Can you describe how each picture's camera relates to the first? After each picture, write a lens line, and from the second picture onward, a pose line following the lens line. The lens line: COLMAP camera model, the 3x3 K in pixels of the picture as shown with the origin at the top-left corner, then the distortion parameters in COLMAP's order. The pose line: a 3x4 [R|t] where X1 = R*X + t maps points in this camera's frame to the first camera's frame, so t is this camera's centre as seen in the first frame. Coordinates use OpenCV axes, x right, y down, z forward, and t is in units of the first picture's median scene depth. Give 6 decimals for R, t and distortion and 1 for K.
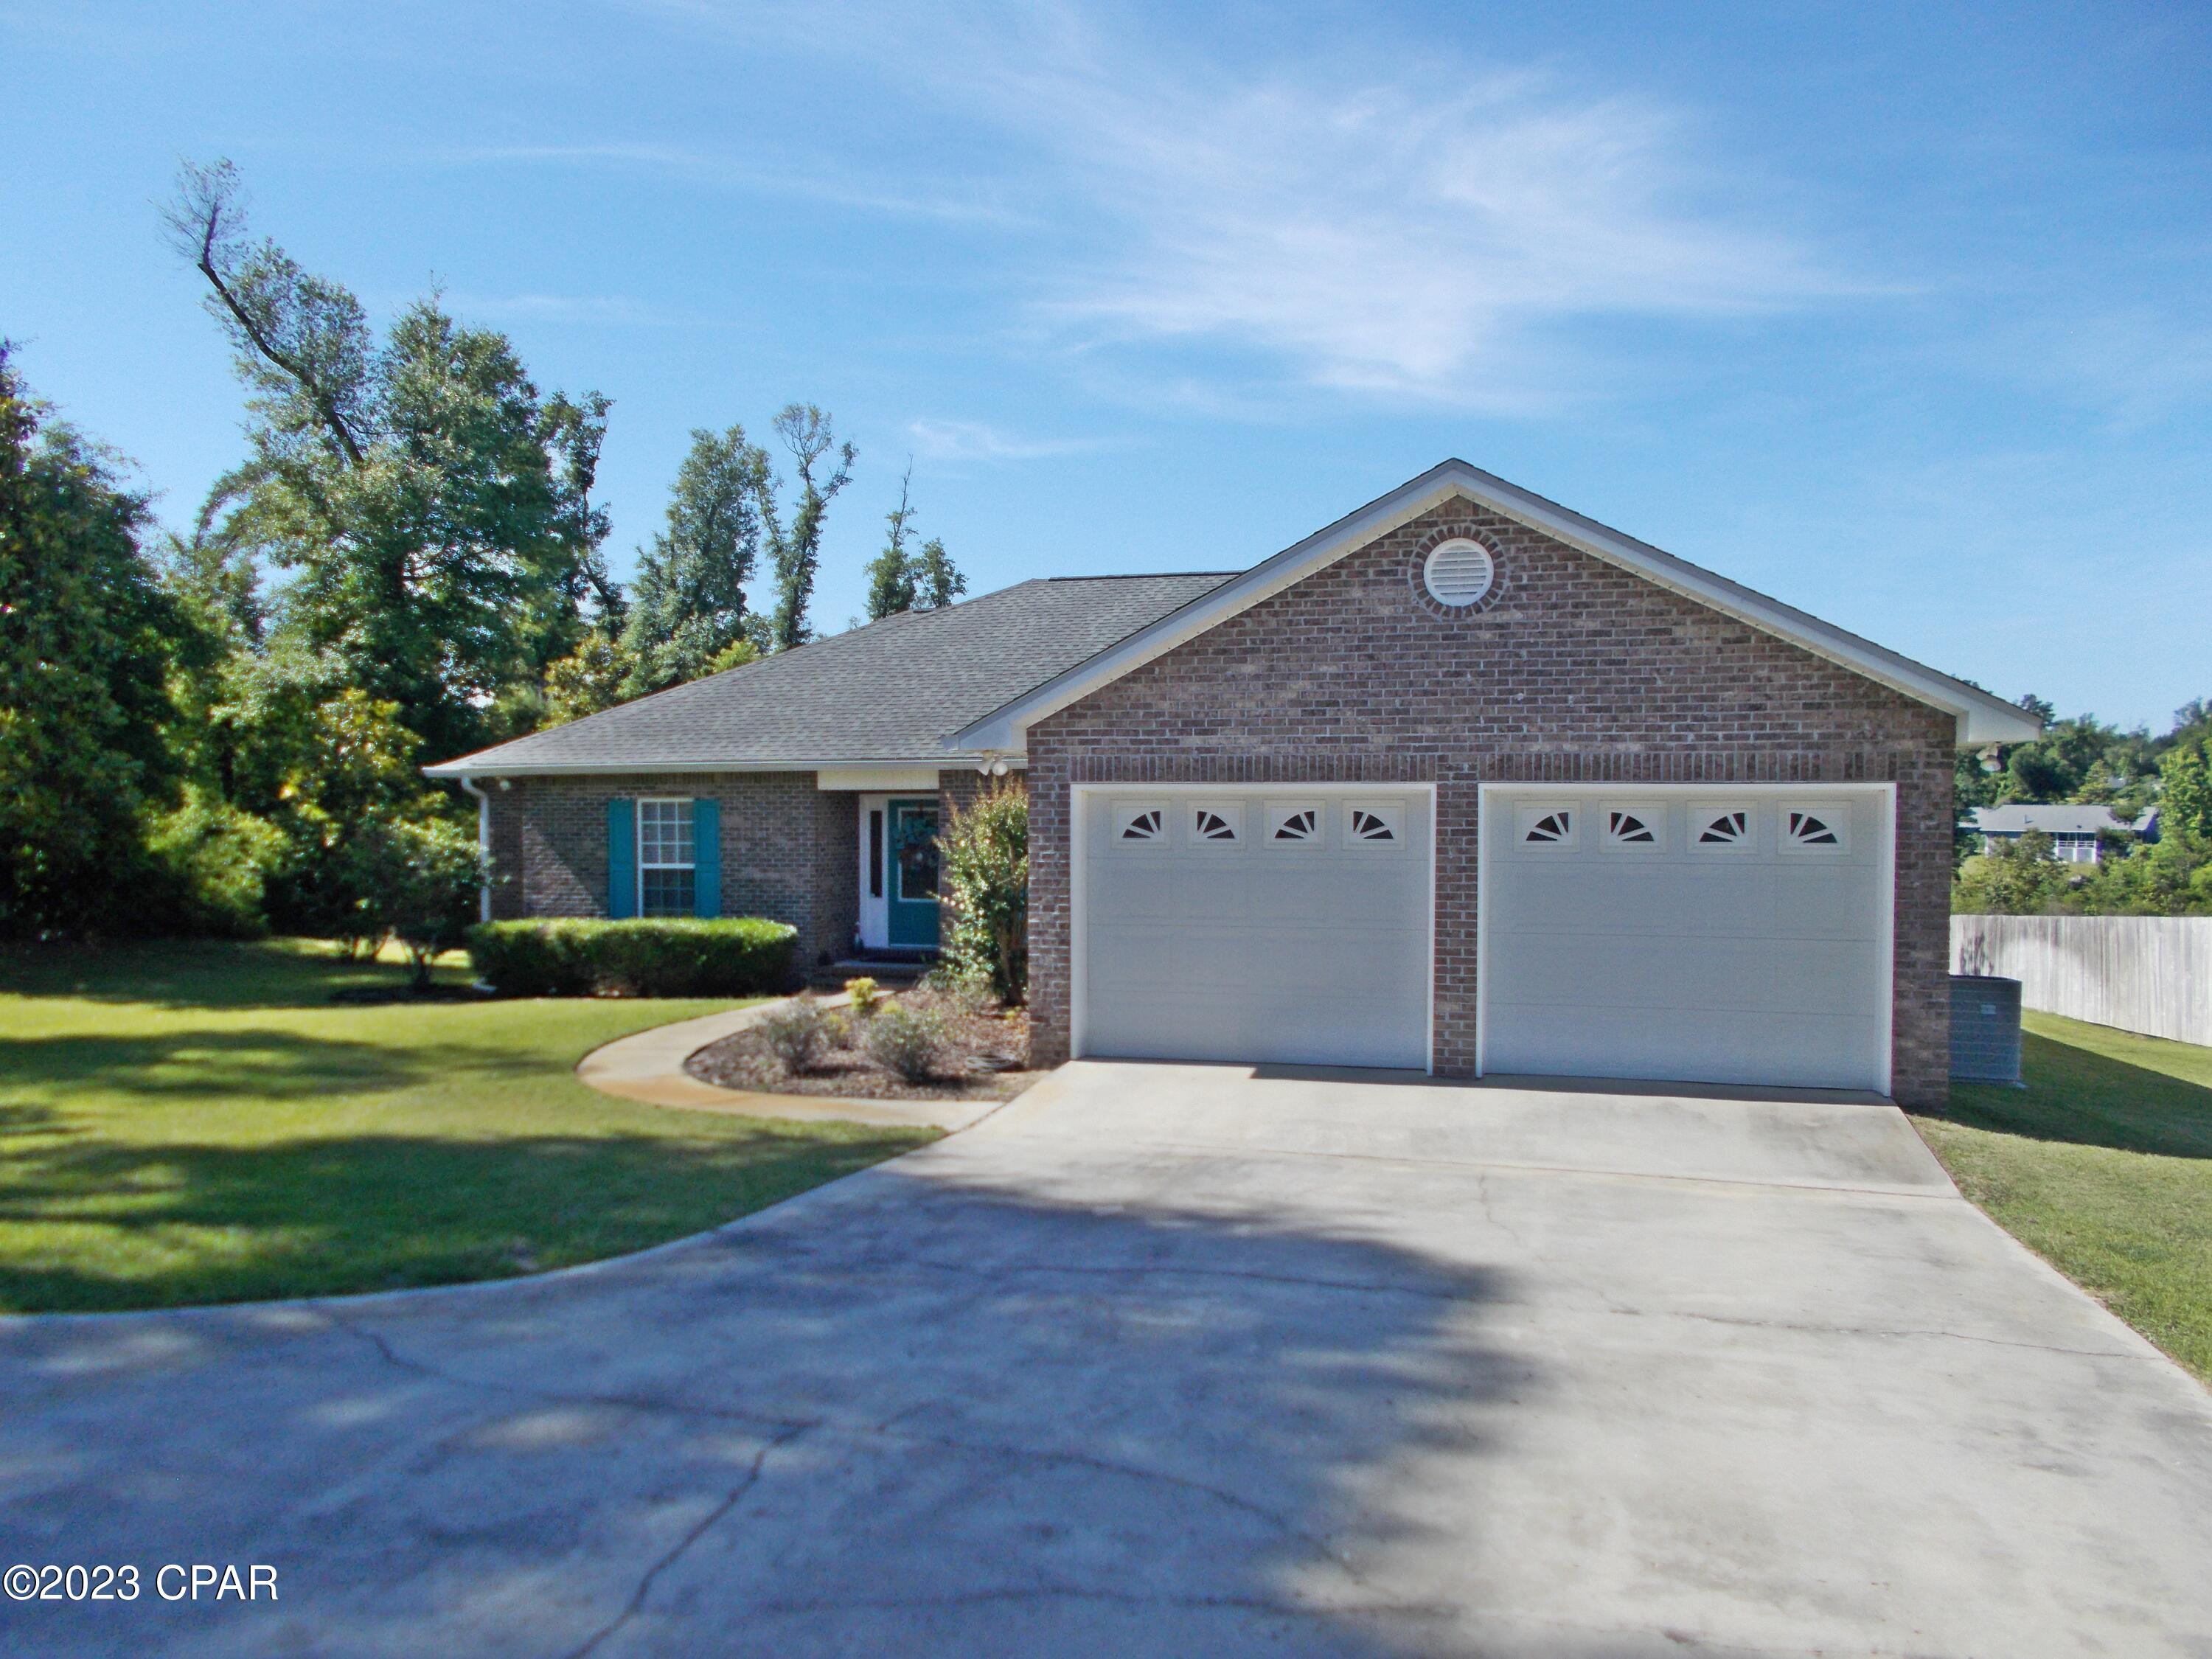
lens RADIAL K [[1668.2, 0, 1083.3], [0, 1668.2, 849.0], [0, 0, 1]] dist [-0.001466, 0.001449]
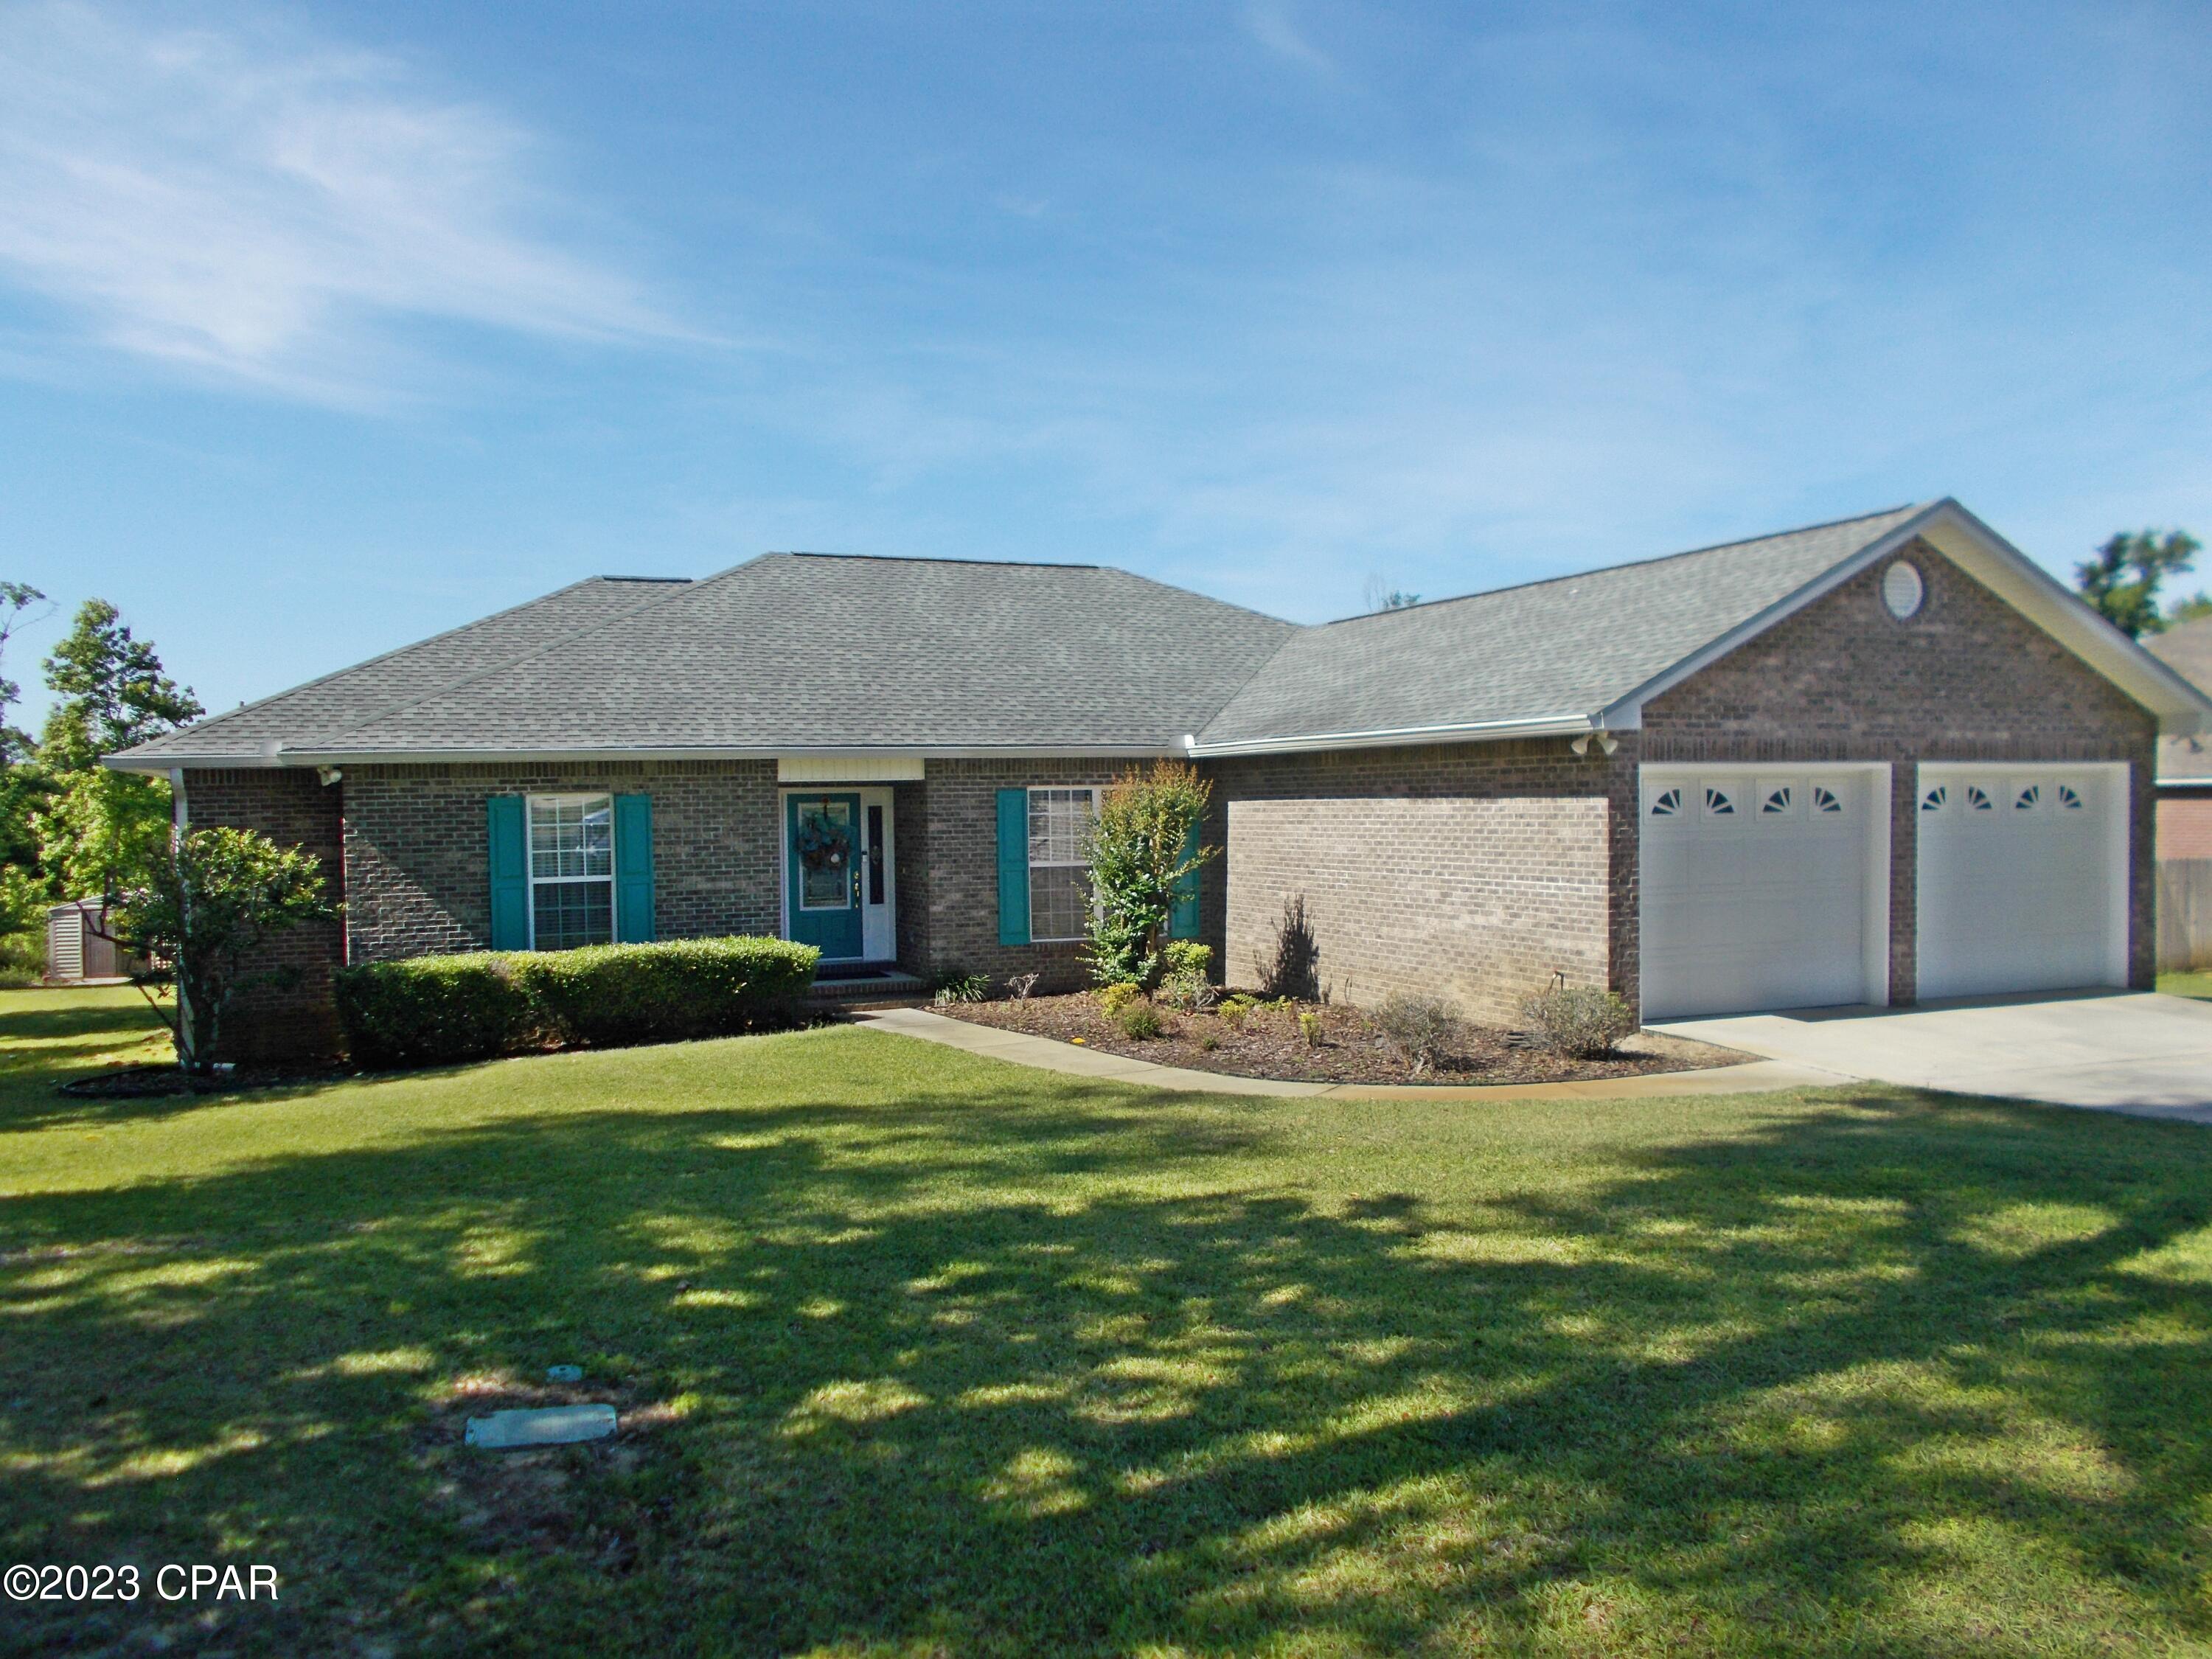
lens RADIAL K [[1668.2, 0, 1088.6], [0, 1668.2, 810.4], [0, 0, 1]] dist [-0.001466, 0.001449]
pose [[0.788205, -0.012966, 0.615276, -0.946133], [0.030797, 0.999356, -0.018393, -0.000691], [-0.614642, 0.033446, 0.788097, 0.388306]]
